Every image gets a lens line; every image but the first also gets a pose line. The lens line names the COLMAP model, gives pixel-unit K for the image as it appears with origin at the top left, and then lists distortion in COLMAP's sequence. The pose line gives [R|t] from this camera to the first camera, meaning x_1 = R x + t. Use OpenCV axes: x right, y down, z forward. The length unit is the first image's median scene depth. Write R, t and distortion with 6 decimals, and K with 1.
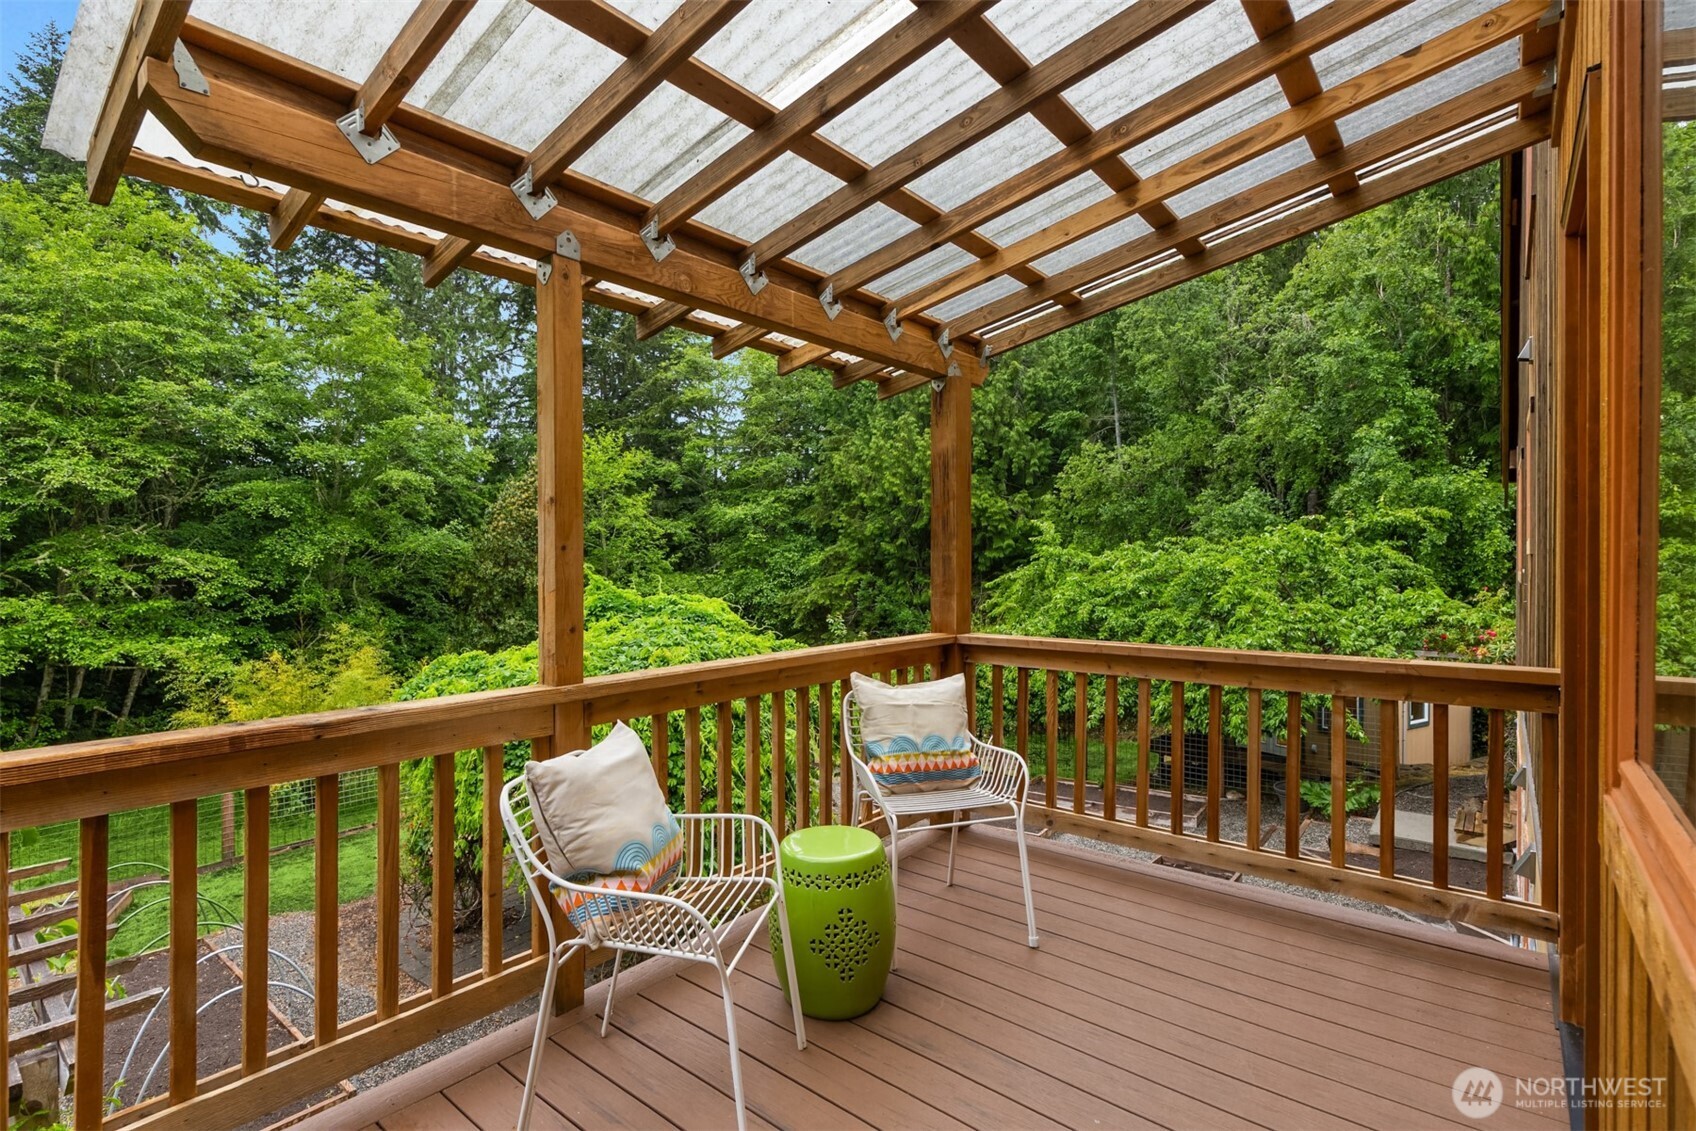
lens RADIAL K [[815.4, 0, 845.1], [0, 815.4, 563.7], [0, 0, 1]] dist [0.002649, 0.000460]
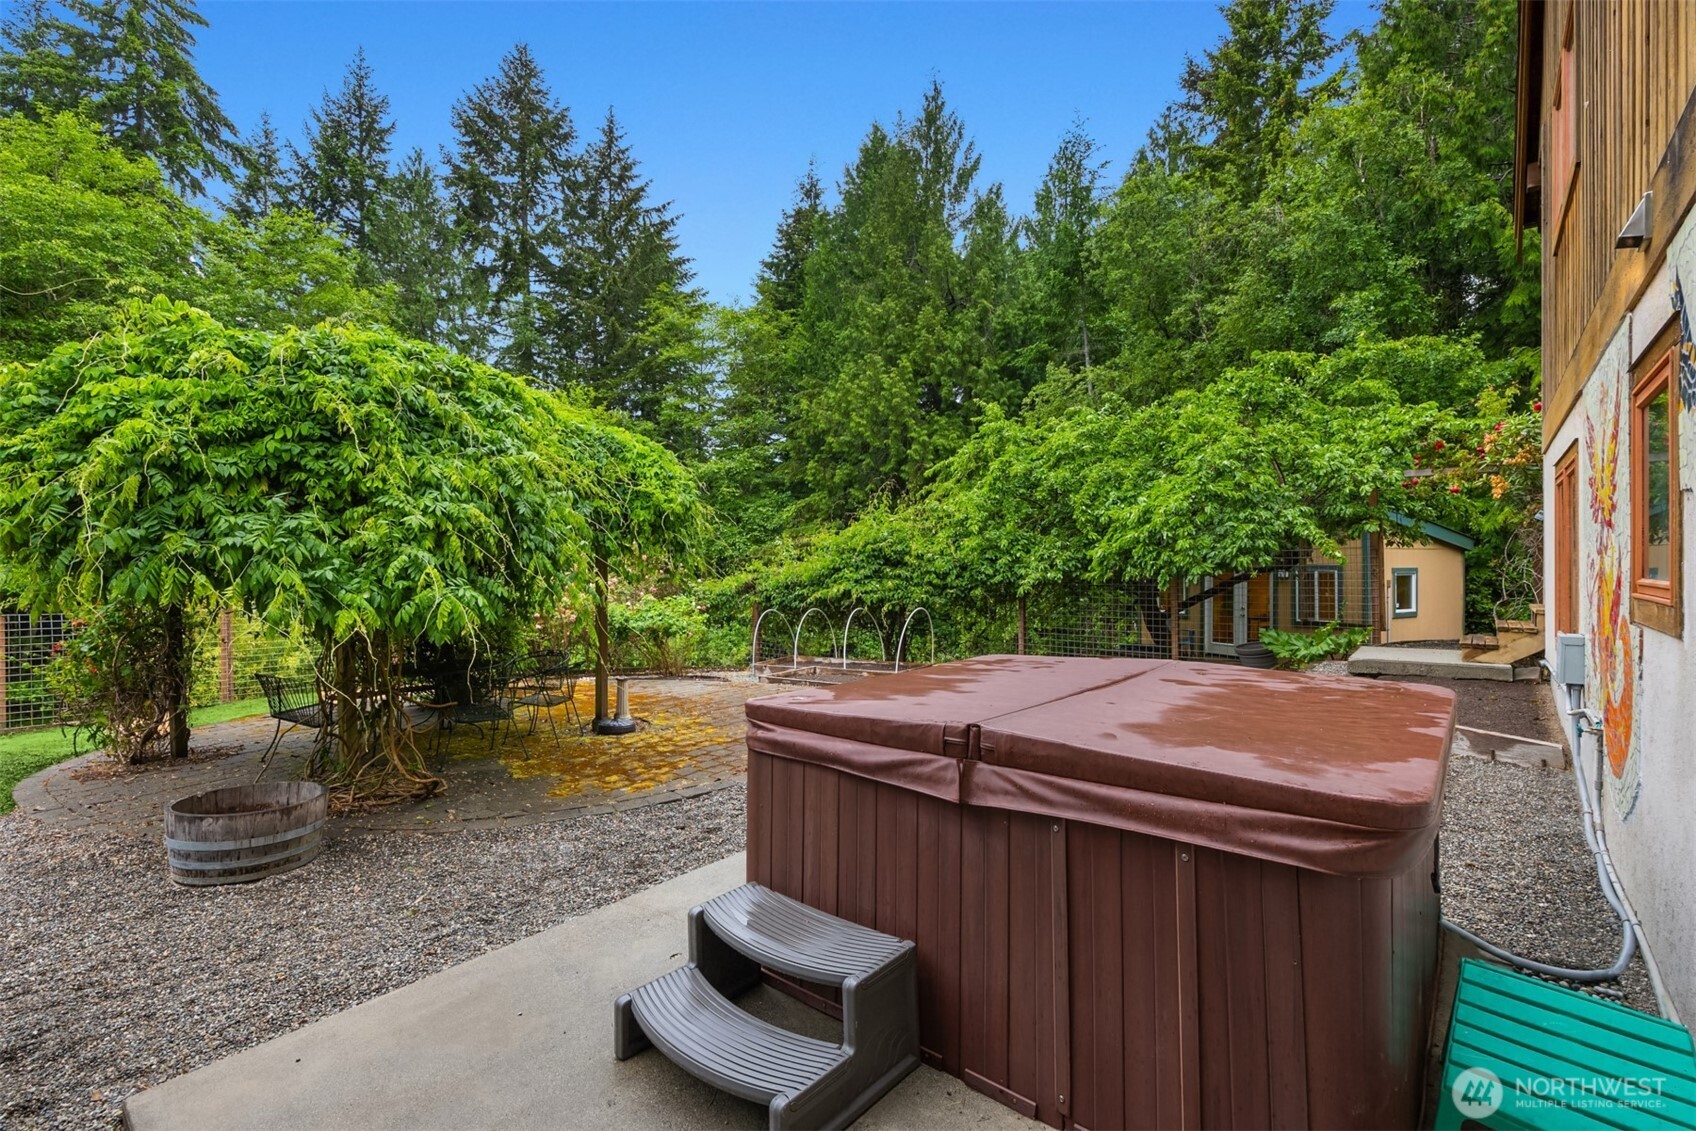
lens RADIAL K [[765.1, 0, 844.2], [0, 765.1, 565.2], [0, 0, 1]] dist [0.000631, 0.000898]
pose [[0.999898, -0.004128, -0.013641, 0.057639], [0.004092, 0.999988, -0.002614, 0.080608], [0.013651, 0.002558, 0.999904, 0.088333]]
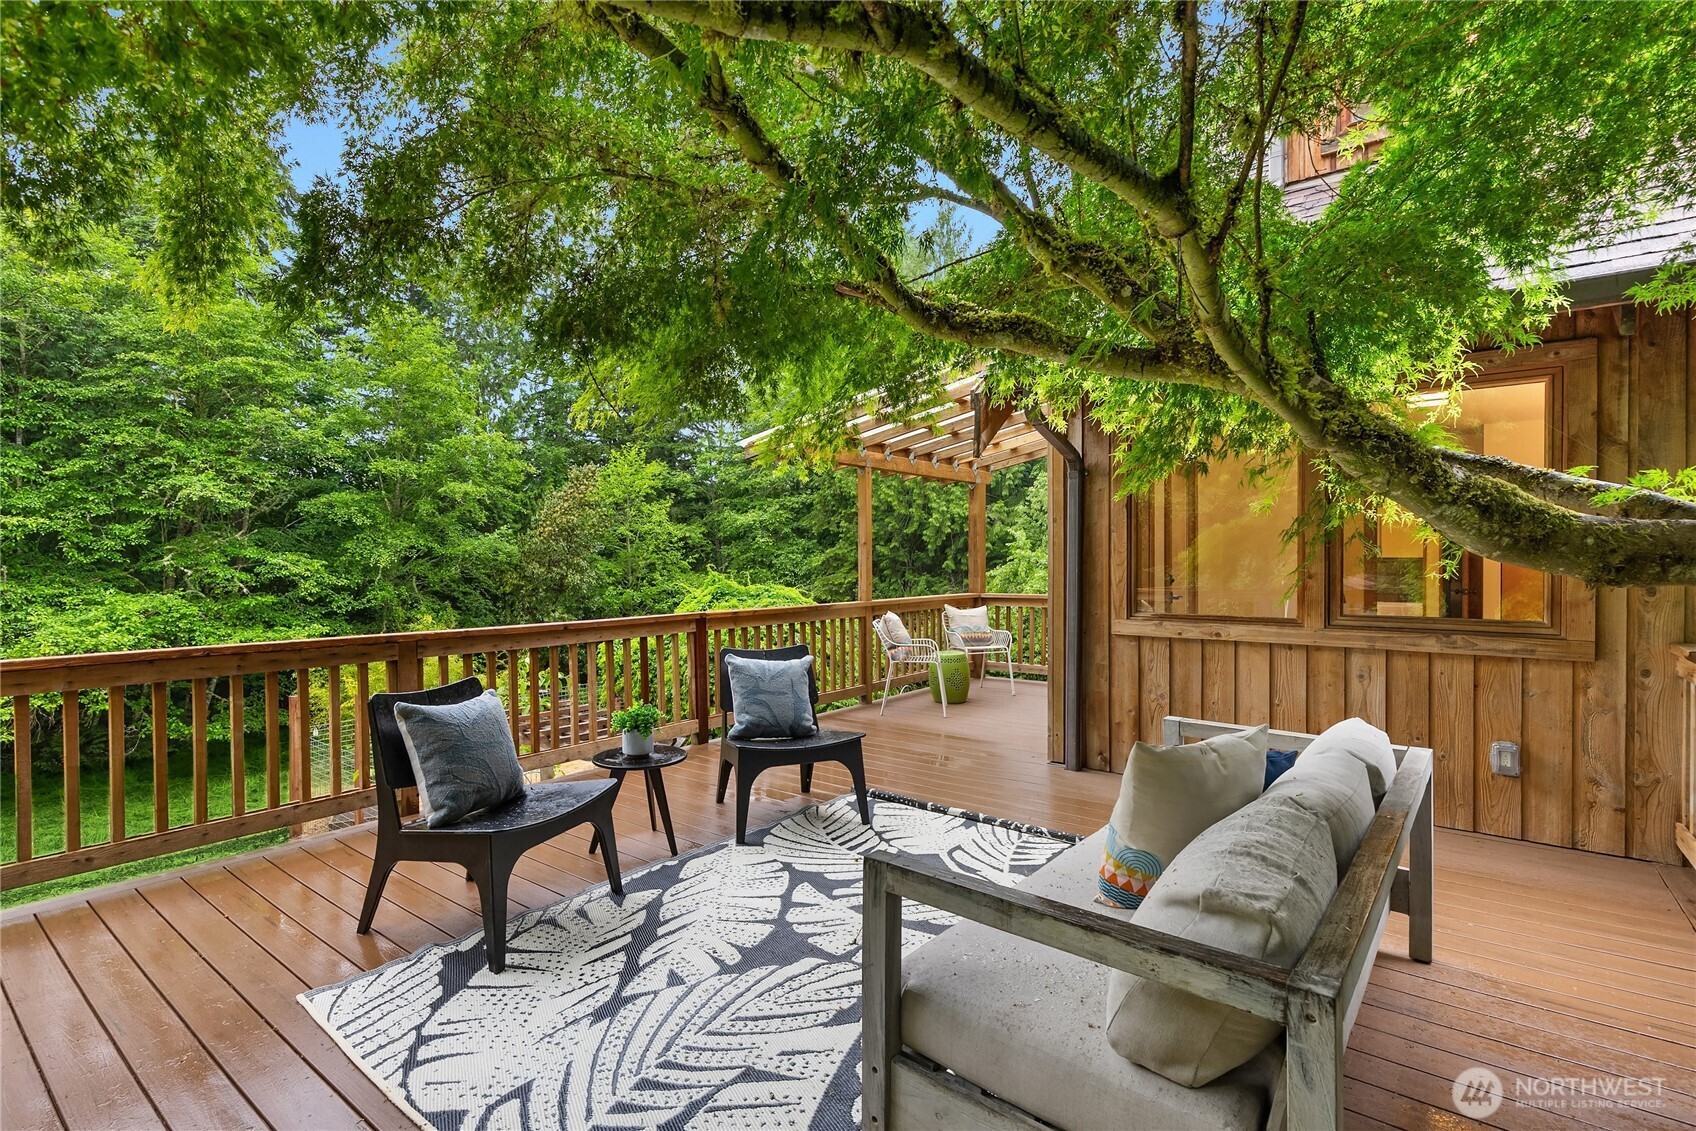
lens RADIAL K [[815.4, 0, 848.5], [0, 815.4, 566.0], [0, 0, 1]] dist [0.002649, 0.000460]
pose [[0.999390, -0.001346, 0.034889, -0.041748], [0.001272, 0.999997, 0.002139, 0.000356], [-0.034891, -0.002093, 0.999389, -0.171407]]
